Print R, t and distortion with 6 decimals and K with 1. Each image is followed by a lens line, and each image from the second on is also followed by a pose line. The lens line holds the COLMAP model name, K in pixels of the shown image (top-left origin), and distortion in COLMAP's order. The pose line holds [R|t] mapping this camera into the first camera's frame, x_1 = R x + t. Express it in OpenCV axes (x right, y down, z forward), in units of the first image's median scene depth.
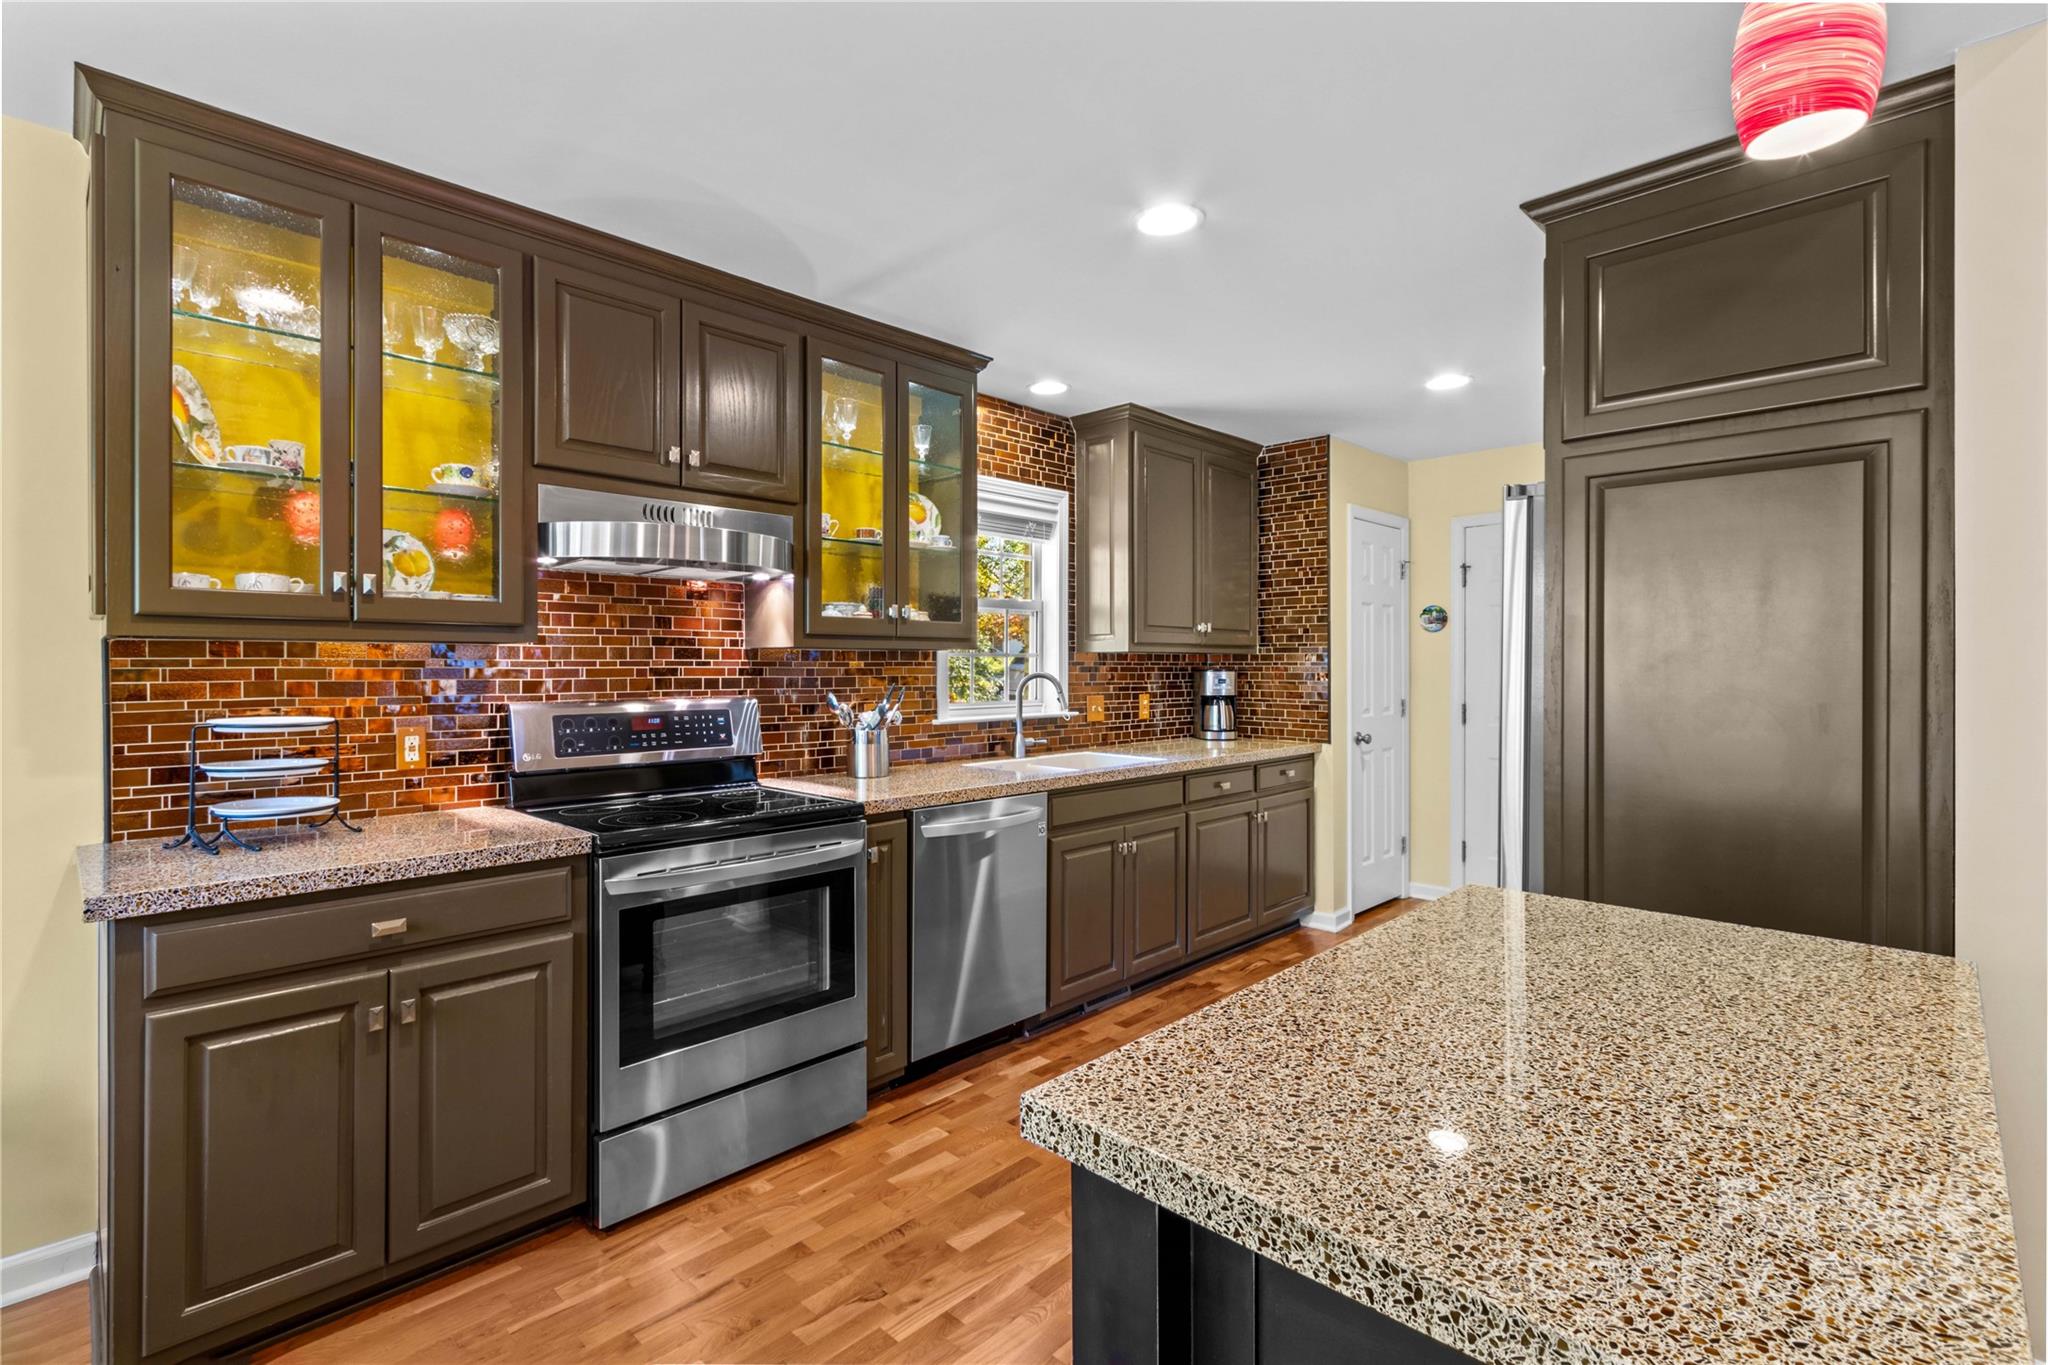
lens RADIAL K [[946.6, 0, 975.4], [0, 946.6, 666.4], [0, 0, 1]] dist [-0.002377, 0.001626]
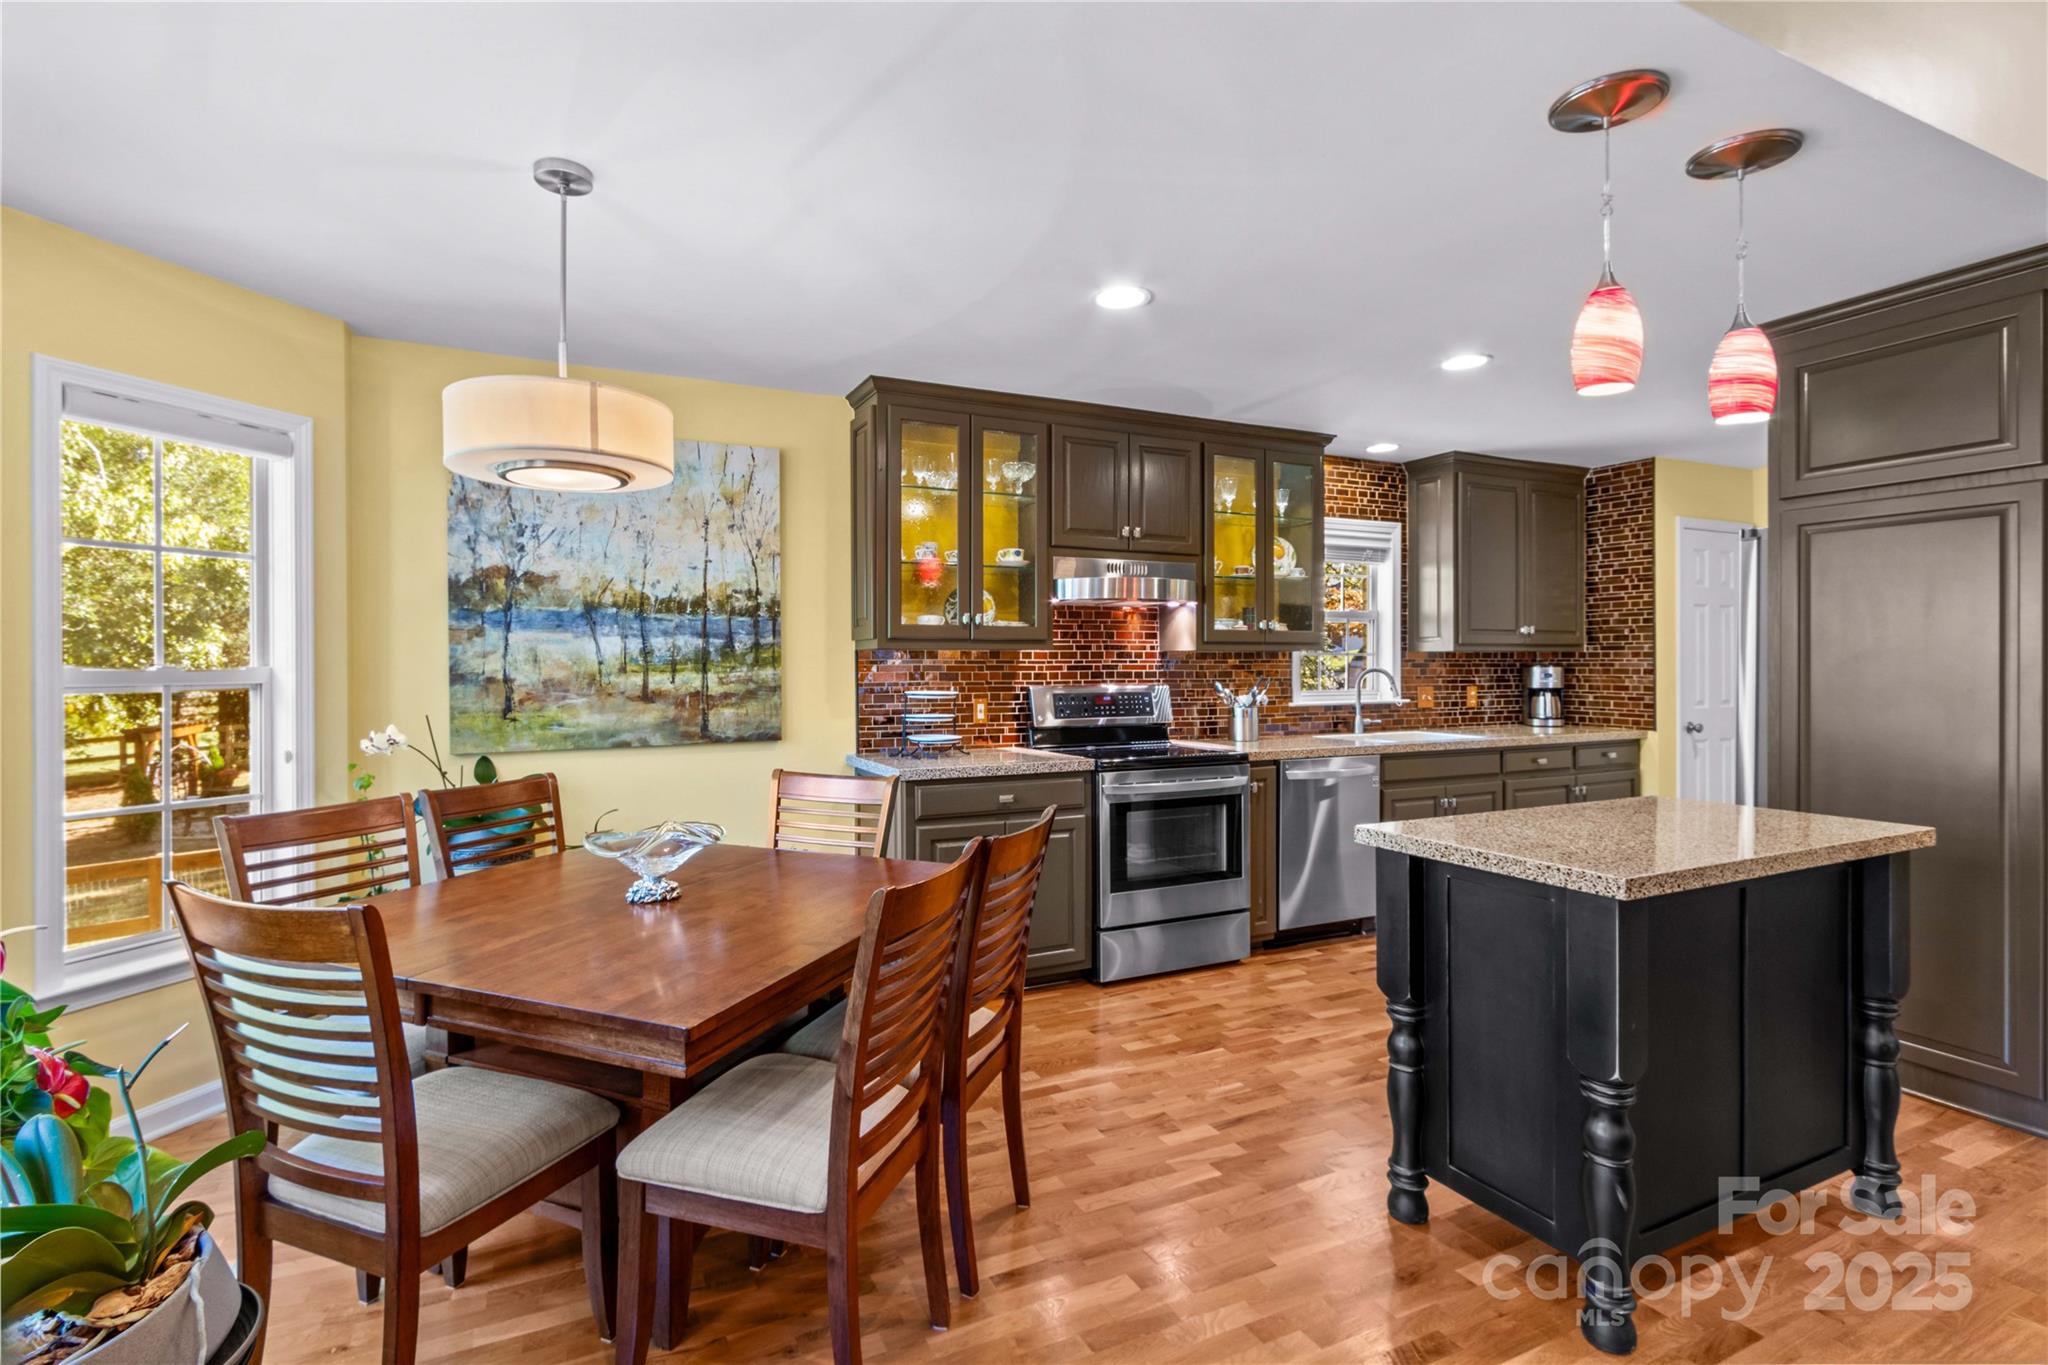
lens RADIAL K [[946.6, 0, 975.4], [0, 946.6, 666.4], [0, 0, 1]] dist [-0.002377, 0.001626]
pose [[0.942457, -0.000839, -0.334327, -0.016261], [0.001976, 0.999993, 0.003061, -0.000524], [0.334322, -0.003546, 0.942452, -0.440508]]
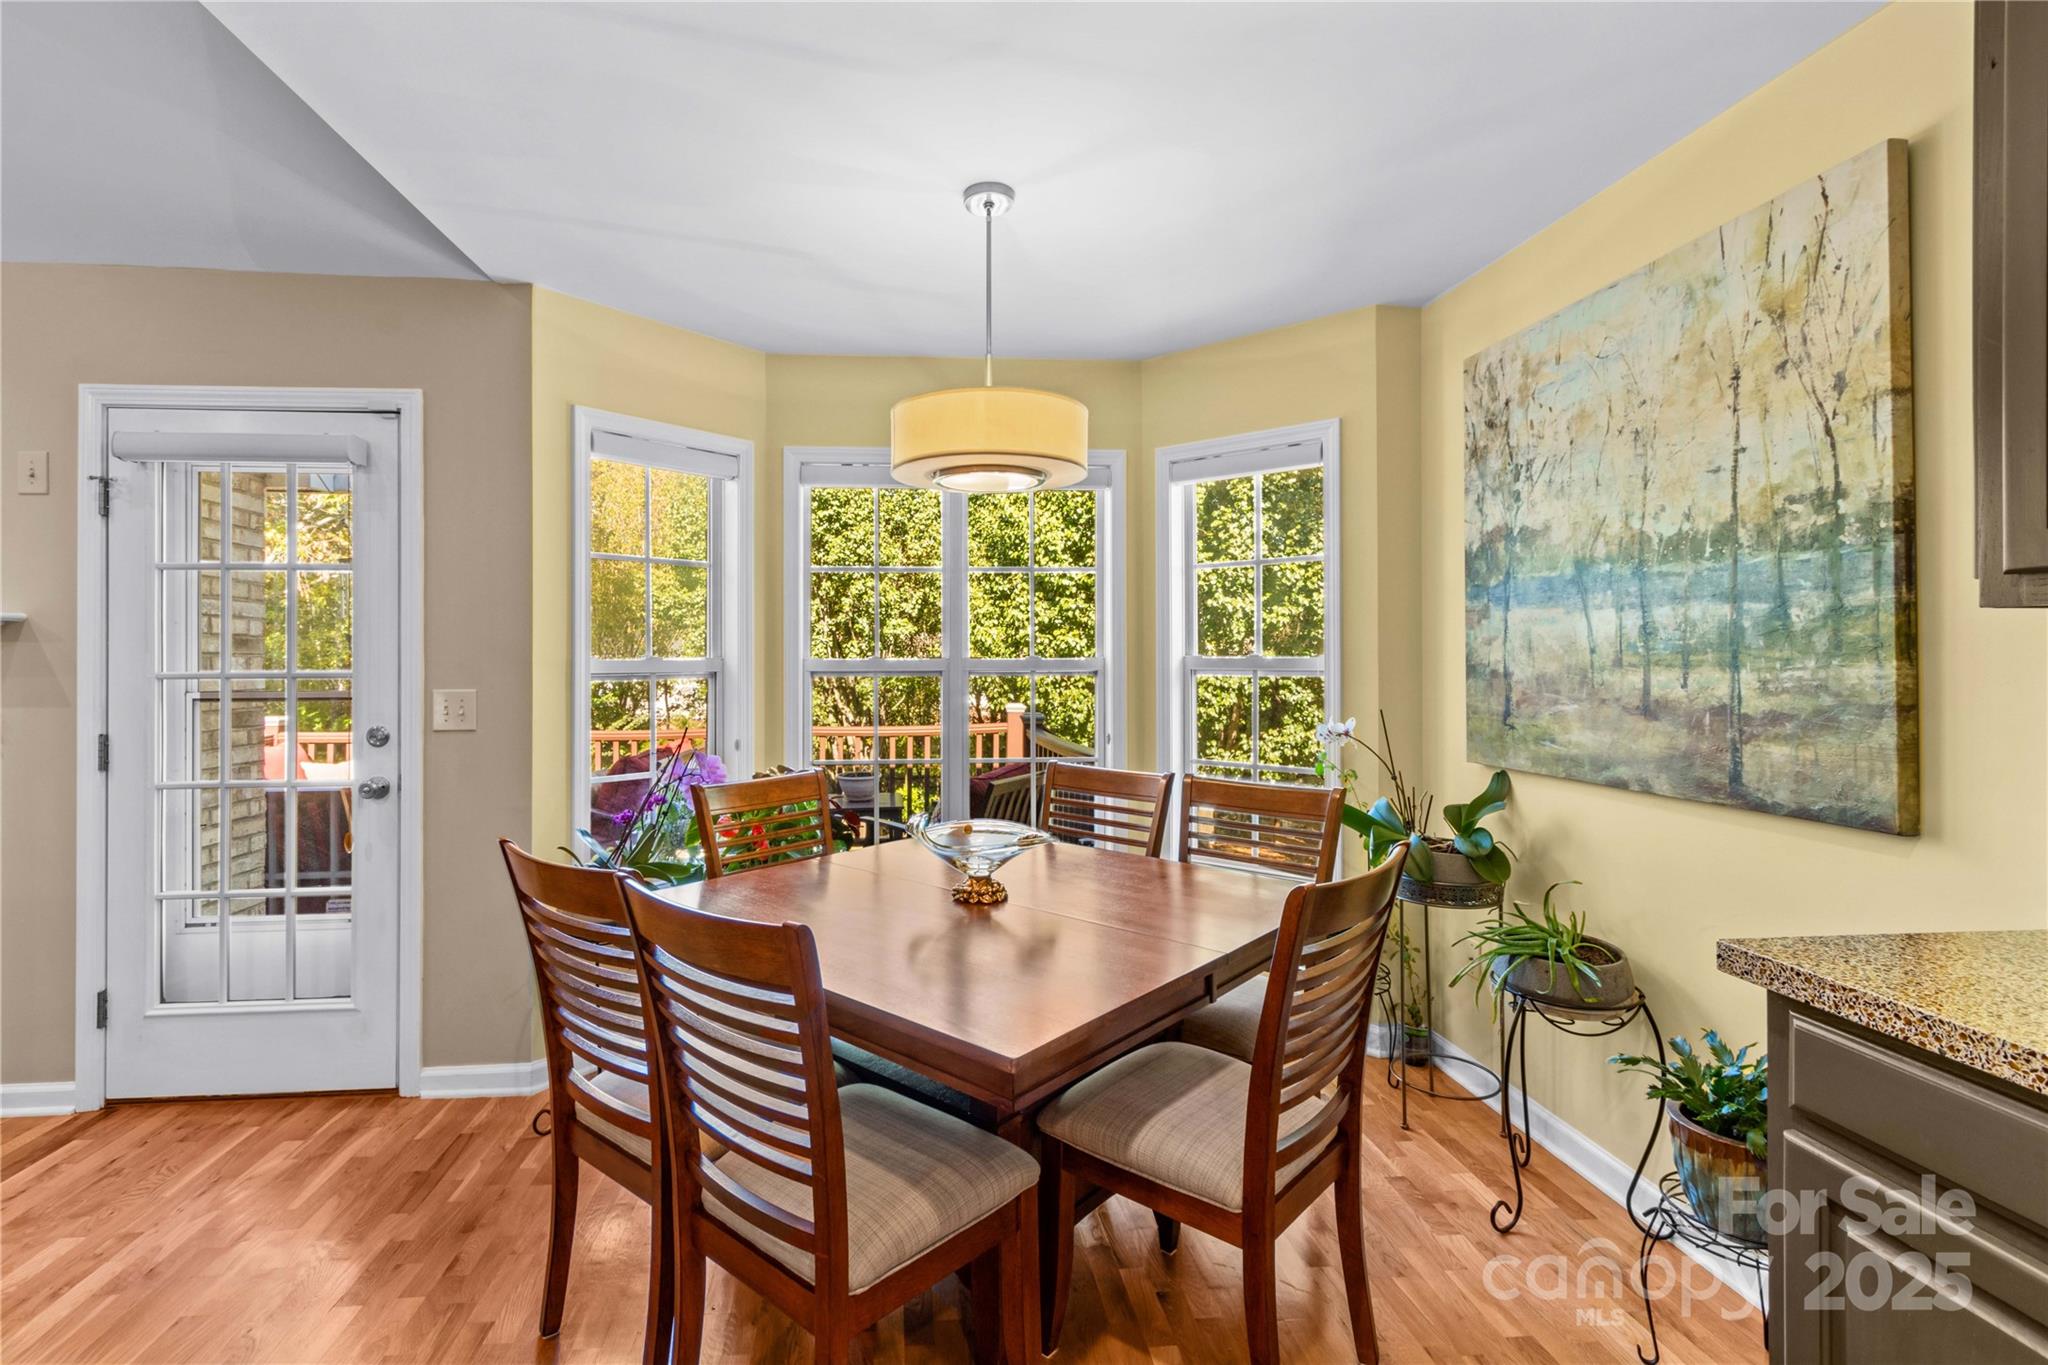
lens RADIAL K [[946.6, 0, 975.4], [0, 946.6, 666.4], [0, 0, 1]] dist [-0.002377, 0.001626]
pose [[-0.630033, 0.012143, -0.776473, 0.040758], [0.004144, 0.999916, 0.012274, -0.001231], [0.776557, 0.004516, -0.630031, 0.453165]]
